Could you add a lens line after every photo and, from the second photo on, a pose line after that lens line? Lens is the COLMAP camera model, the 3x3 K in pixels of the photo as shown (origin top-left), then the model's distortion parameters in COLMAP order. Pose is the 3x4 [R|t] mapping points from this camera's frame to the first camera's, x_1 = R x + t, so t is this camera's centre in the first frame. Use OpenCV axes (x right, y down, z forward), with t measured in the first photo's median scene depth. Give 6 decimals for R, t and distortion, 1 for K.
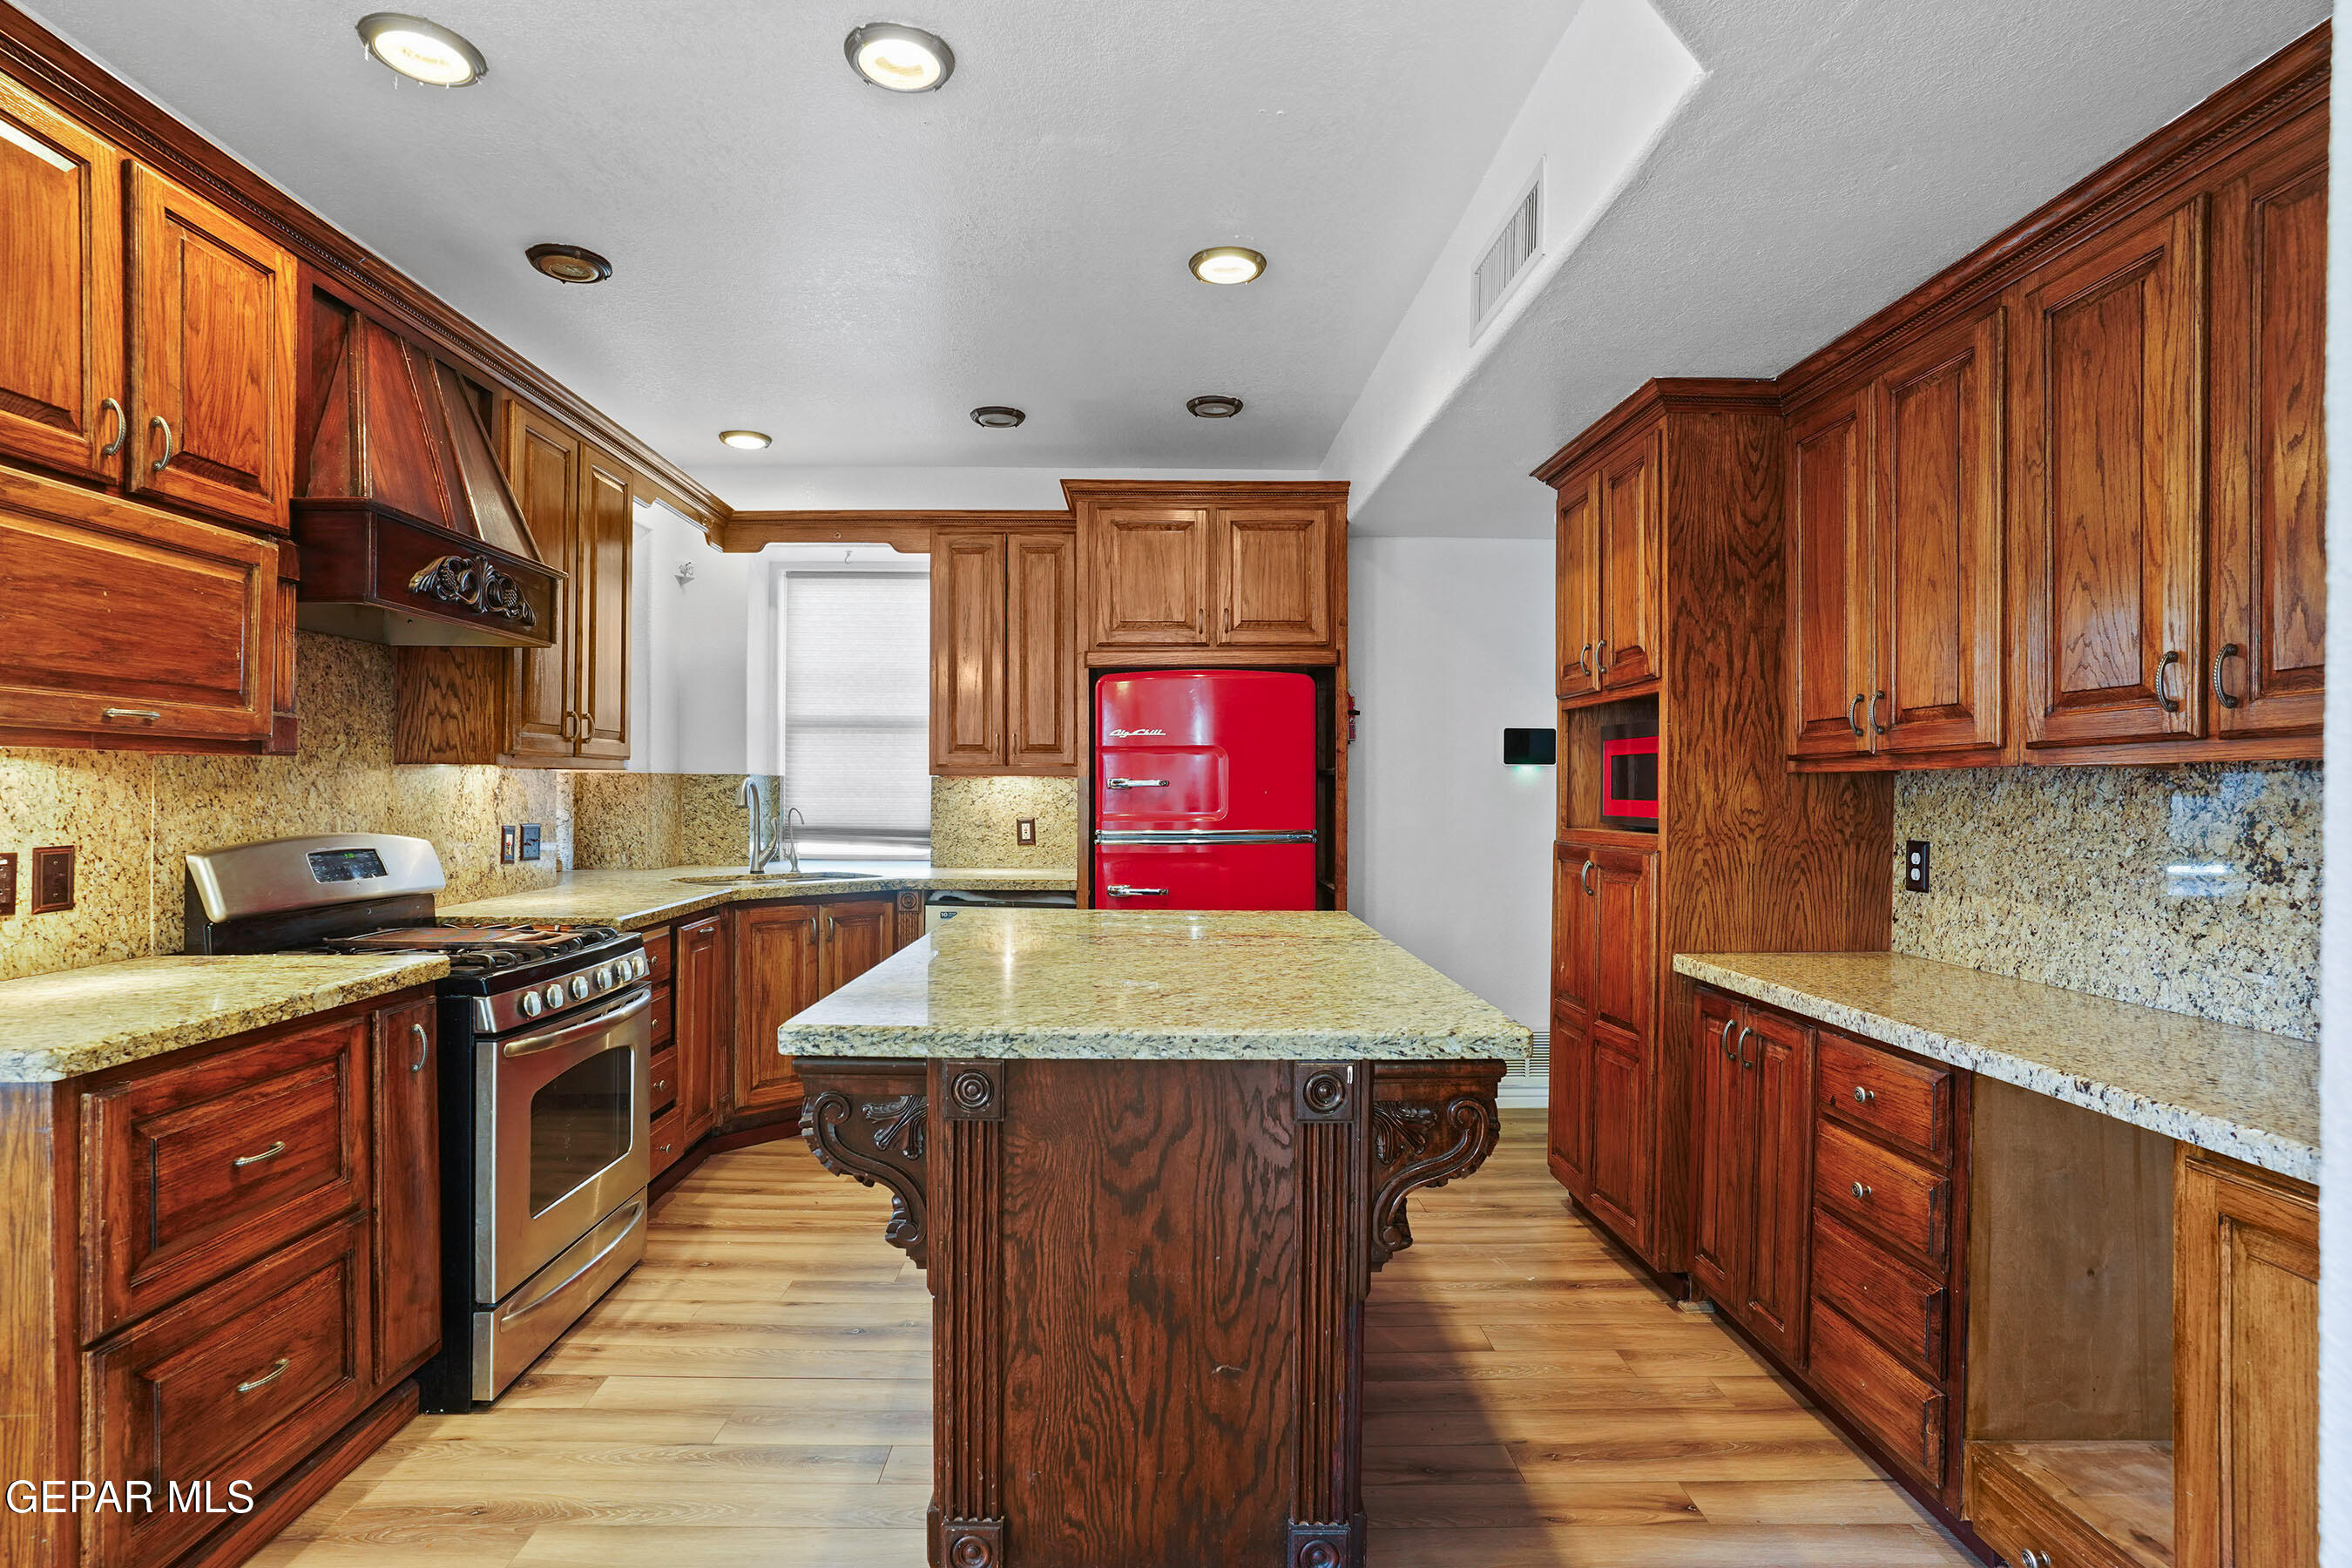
lens RADIAL K [[1154.2, 0, 1161.6], [0, 1154.2, 781.6], [0, 0, 1]] dist [-0.070357, 0.038734]
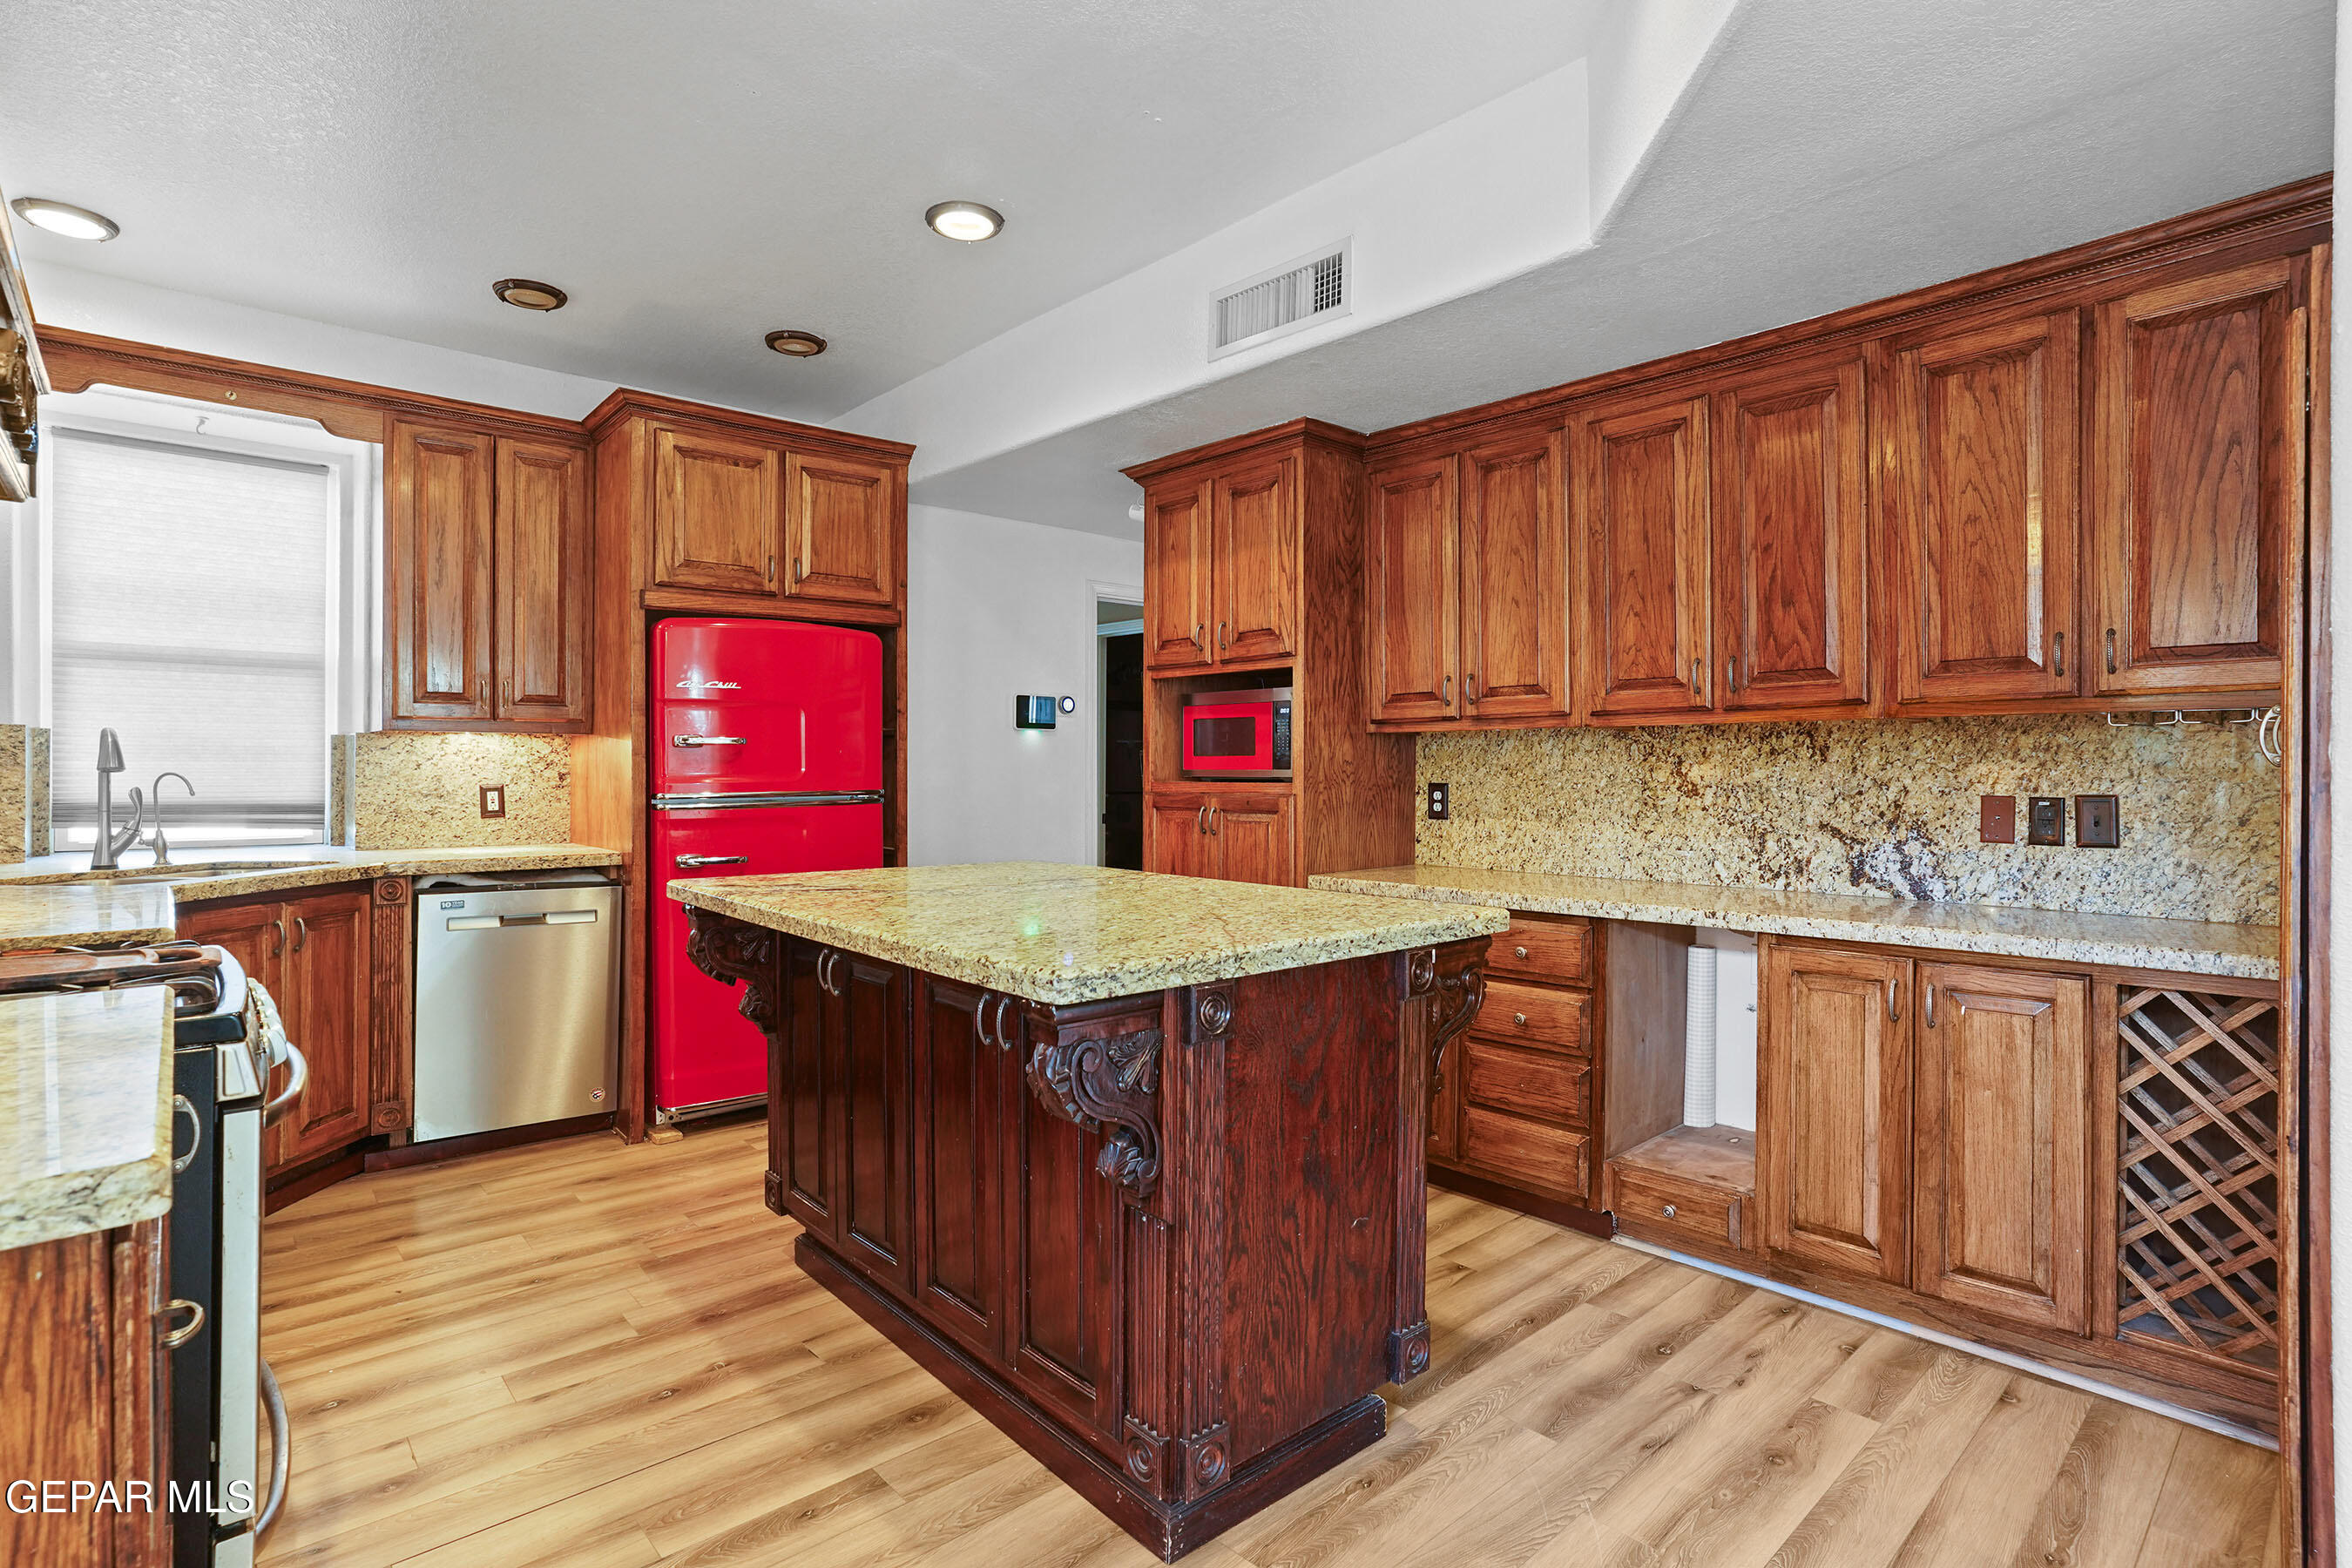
lens RADIAL K [[1152.0, 0, 1171.1], [0, 1152.0, 756.1], [0, 0, 1]] dist [-0.072961, 0.038722]
pose [[0.755779, 0.002840, 0.654821, -0.516180], [-0.001317, 0.999995, -0.002817, 0.023894], [-0.654825, 0.001267, 0.755779, 0.142088]]
